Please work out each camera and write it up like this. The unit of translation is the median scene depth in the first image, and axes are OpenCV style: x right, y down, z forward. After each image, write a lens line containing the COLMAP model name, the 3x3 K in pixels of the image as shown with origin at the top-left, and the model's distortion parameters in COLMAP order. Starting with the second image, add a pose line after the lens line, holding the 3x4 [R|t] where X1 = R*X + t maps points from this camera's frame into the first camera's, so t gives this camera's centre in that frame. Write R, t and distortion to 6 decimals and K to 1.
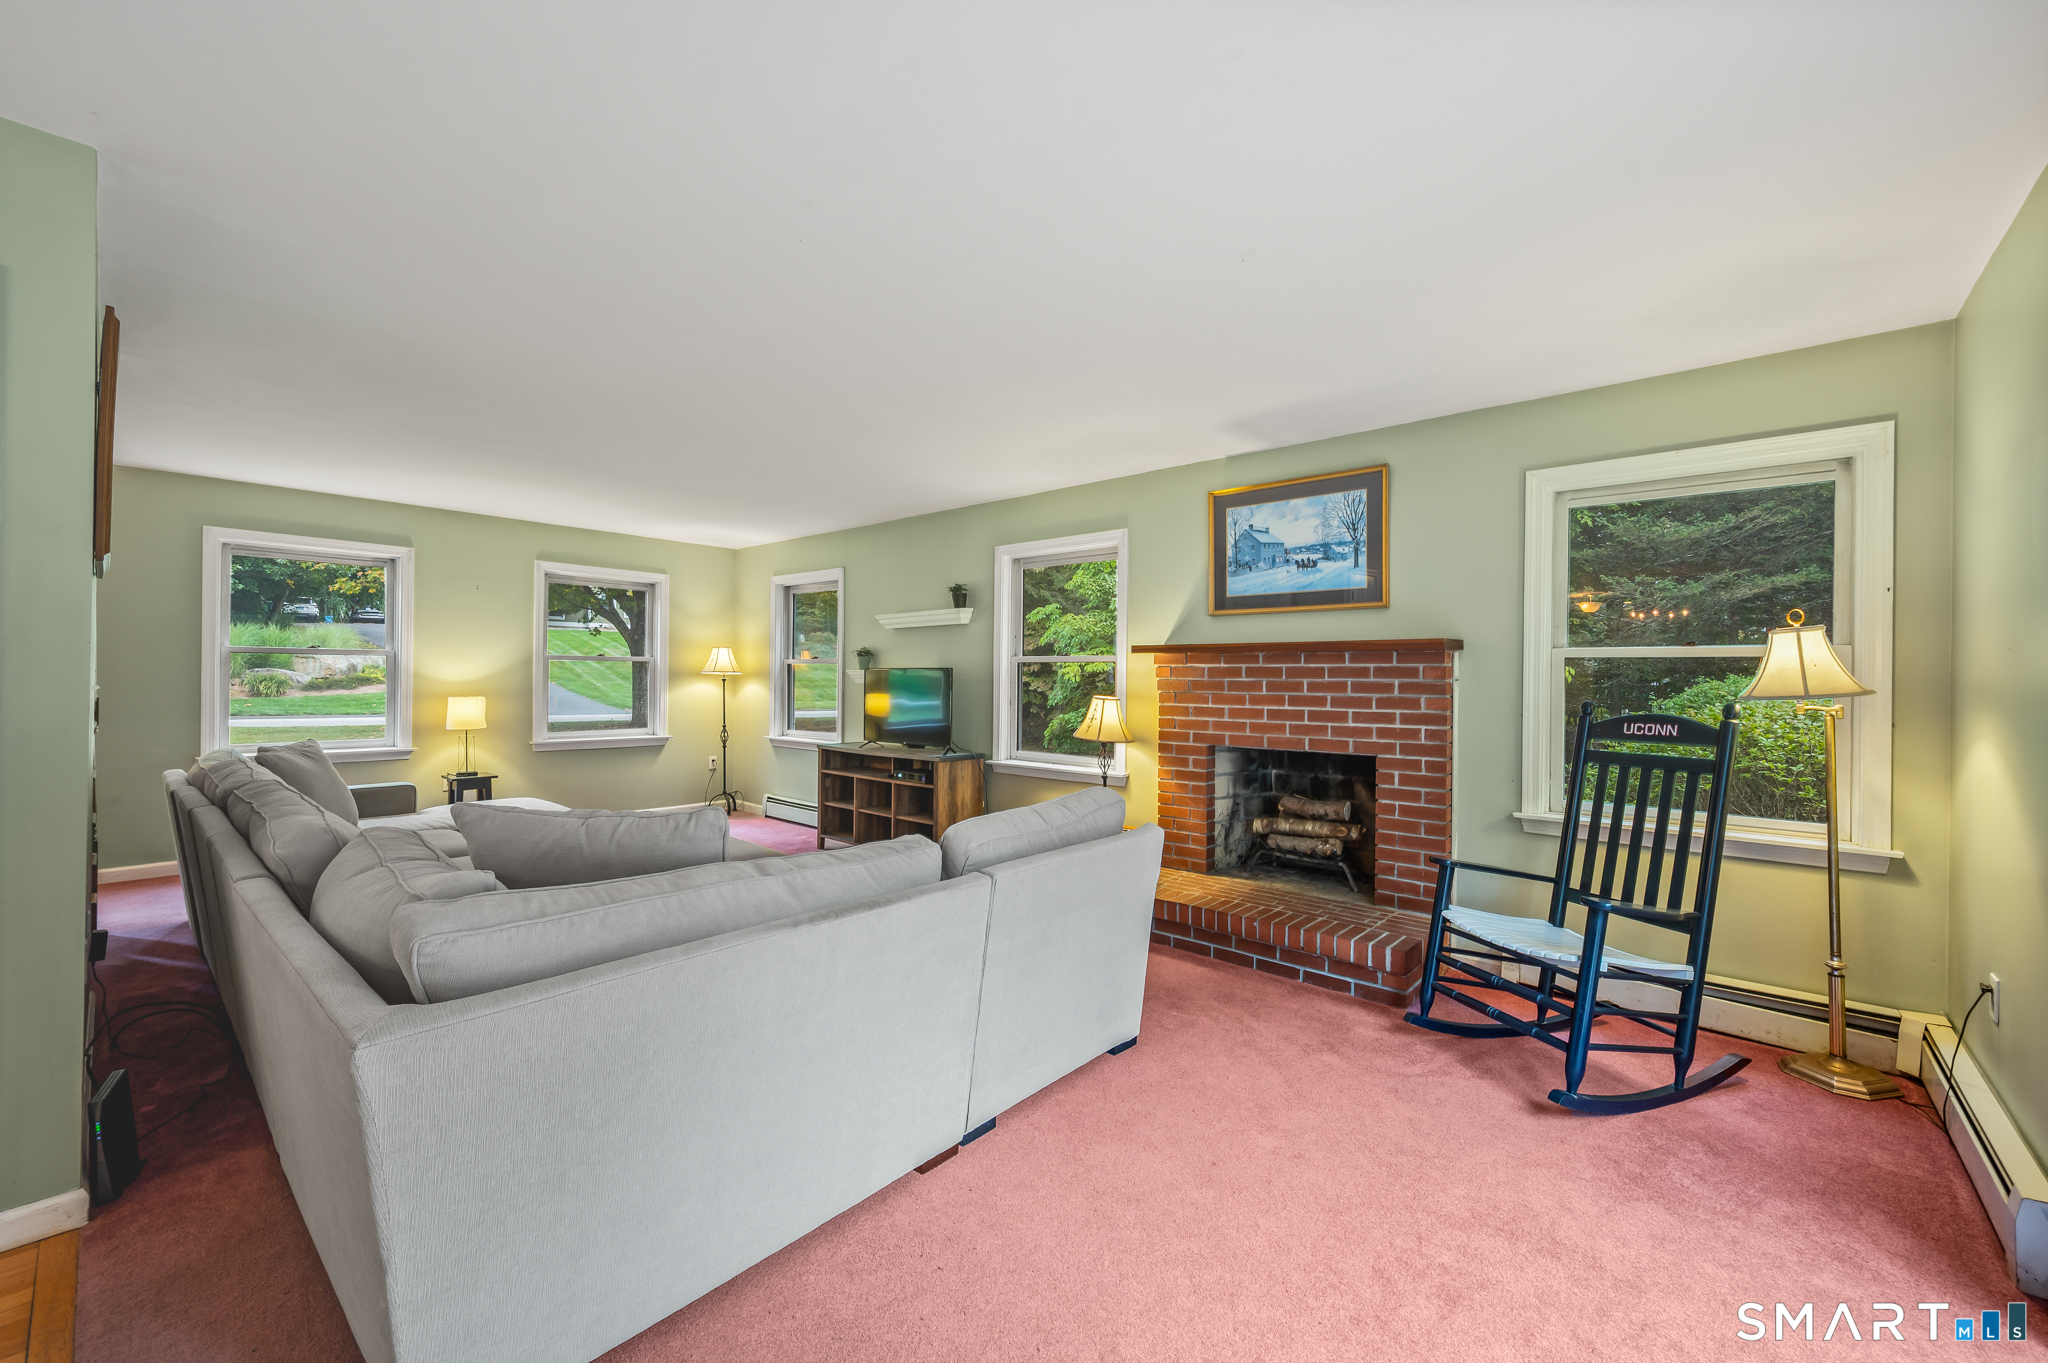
lens RADIAL K [[823.2, 0, 1015.9], [0, 823.2, 674.8], [0, 0, 1]] dist [0.010734, -0.001917]
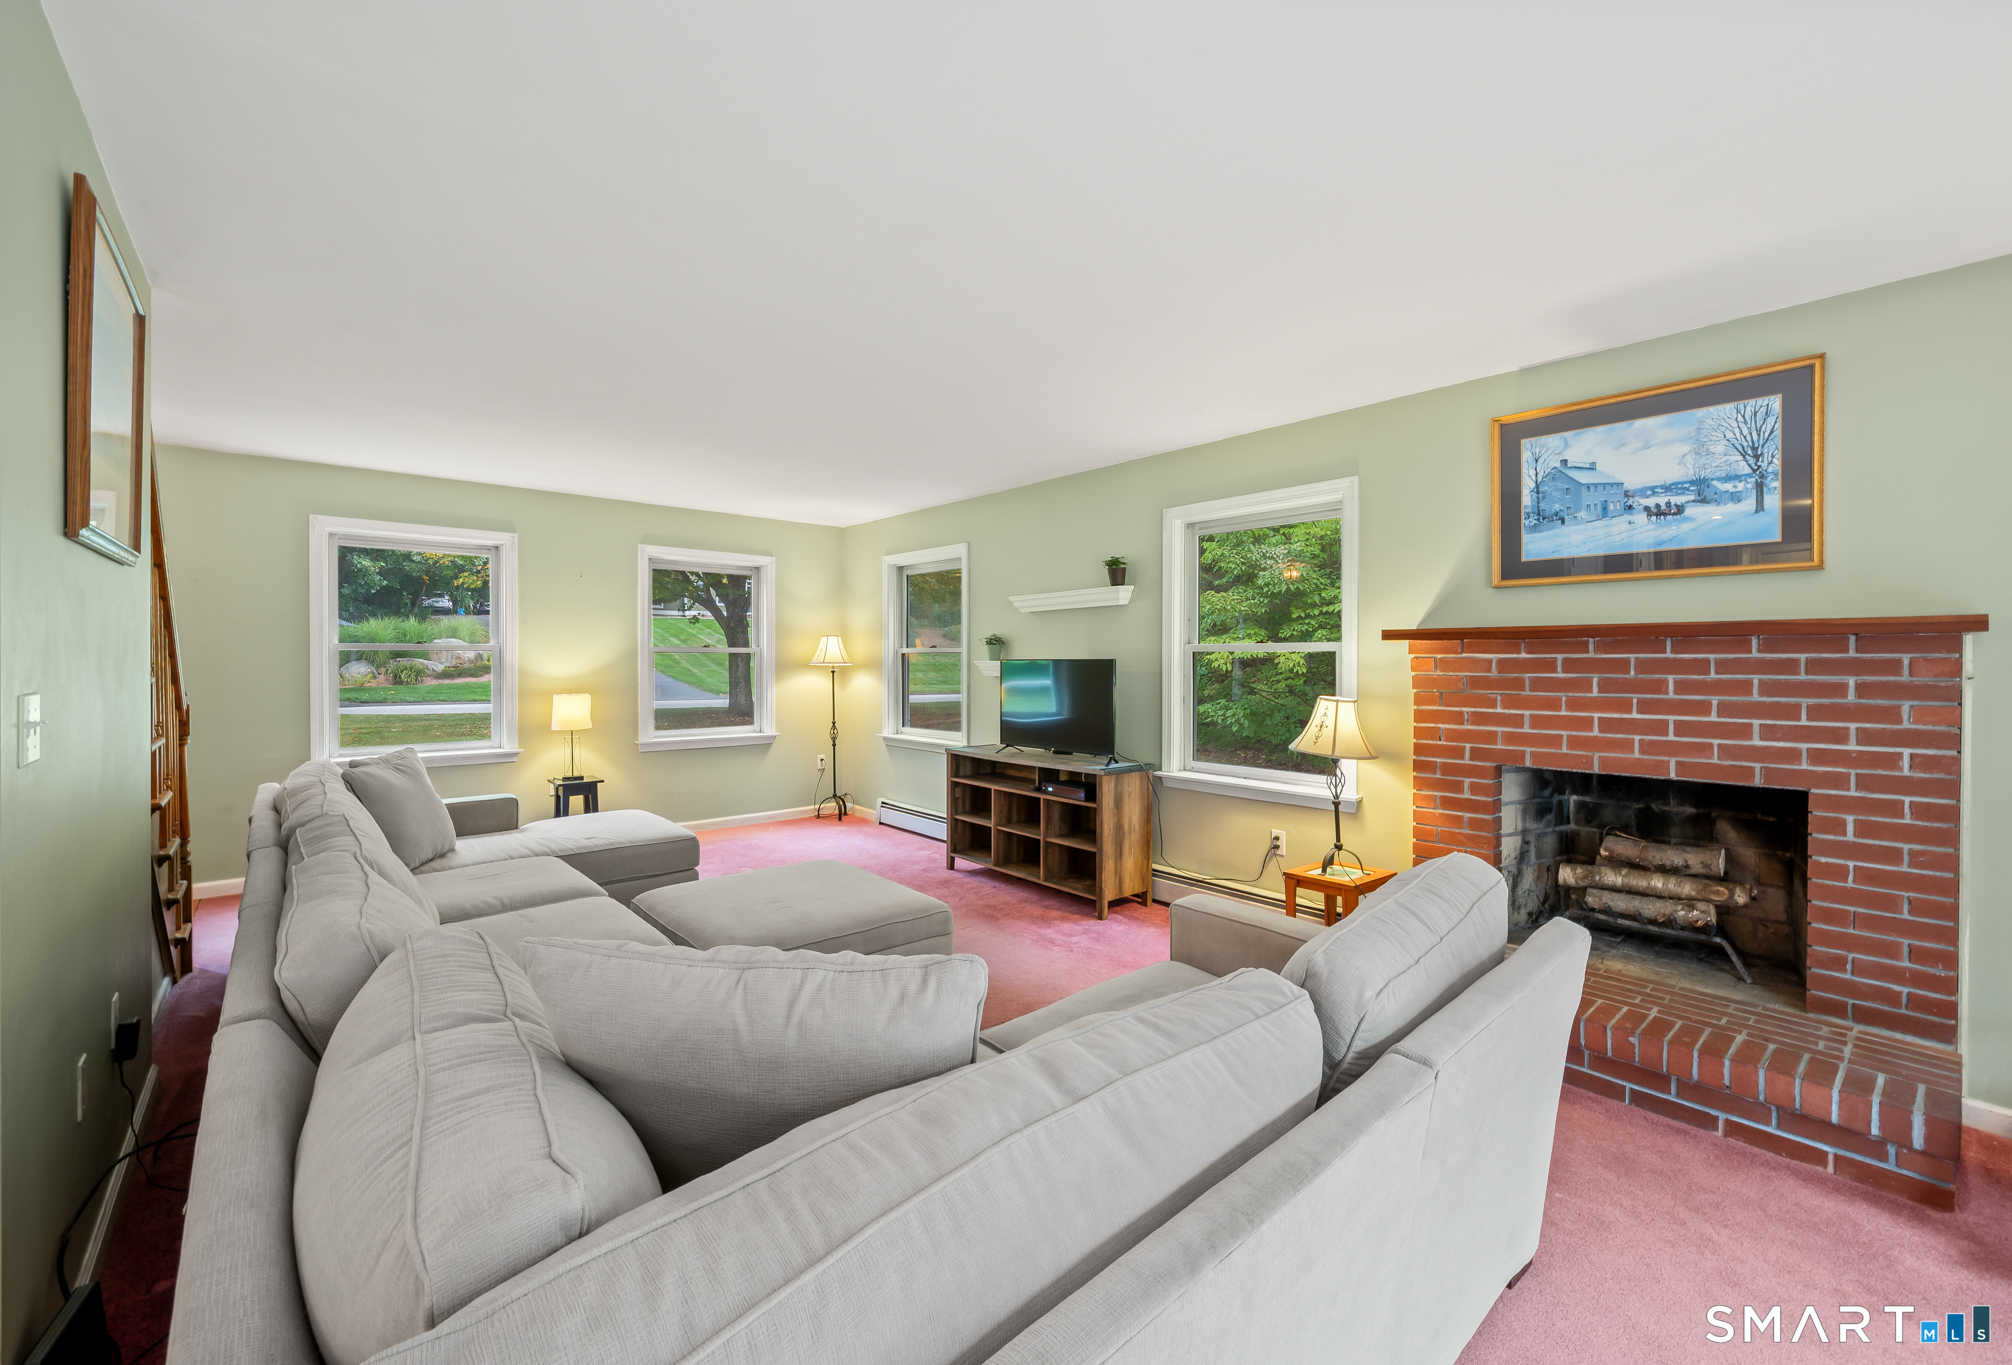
lens RADIAL K [[836.9, 0, 972.7], [0, 836.9, 664.0], [0, 0, 1]] dist [0.007028, 0.000370]
pose [[0.989238, -0.007319, -0.146129, -0.123685], [0.008486, 0.999937, 0.007363, -0.014464], [0.146066, -0.008524, 0.989238, 0.204871]]
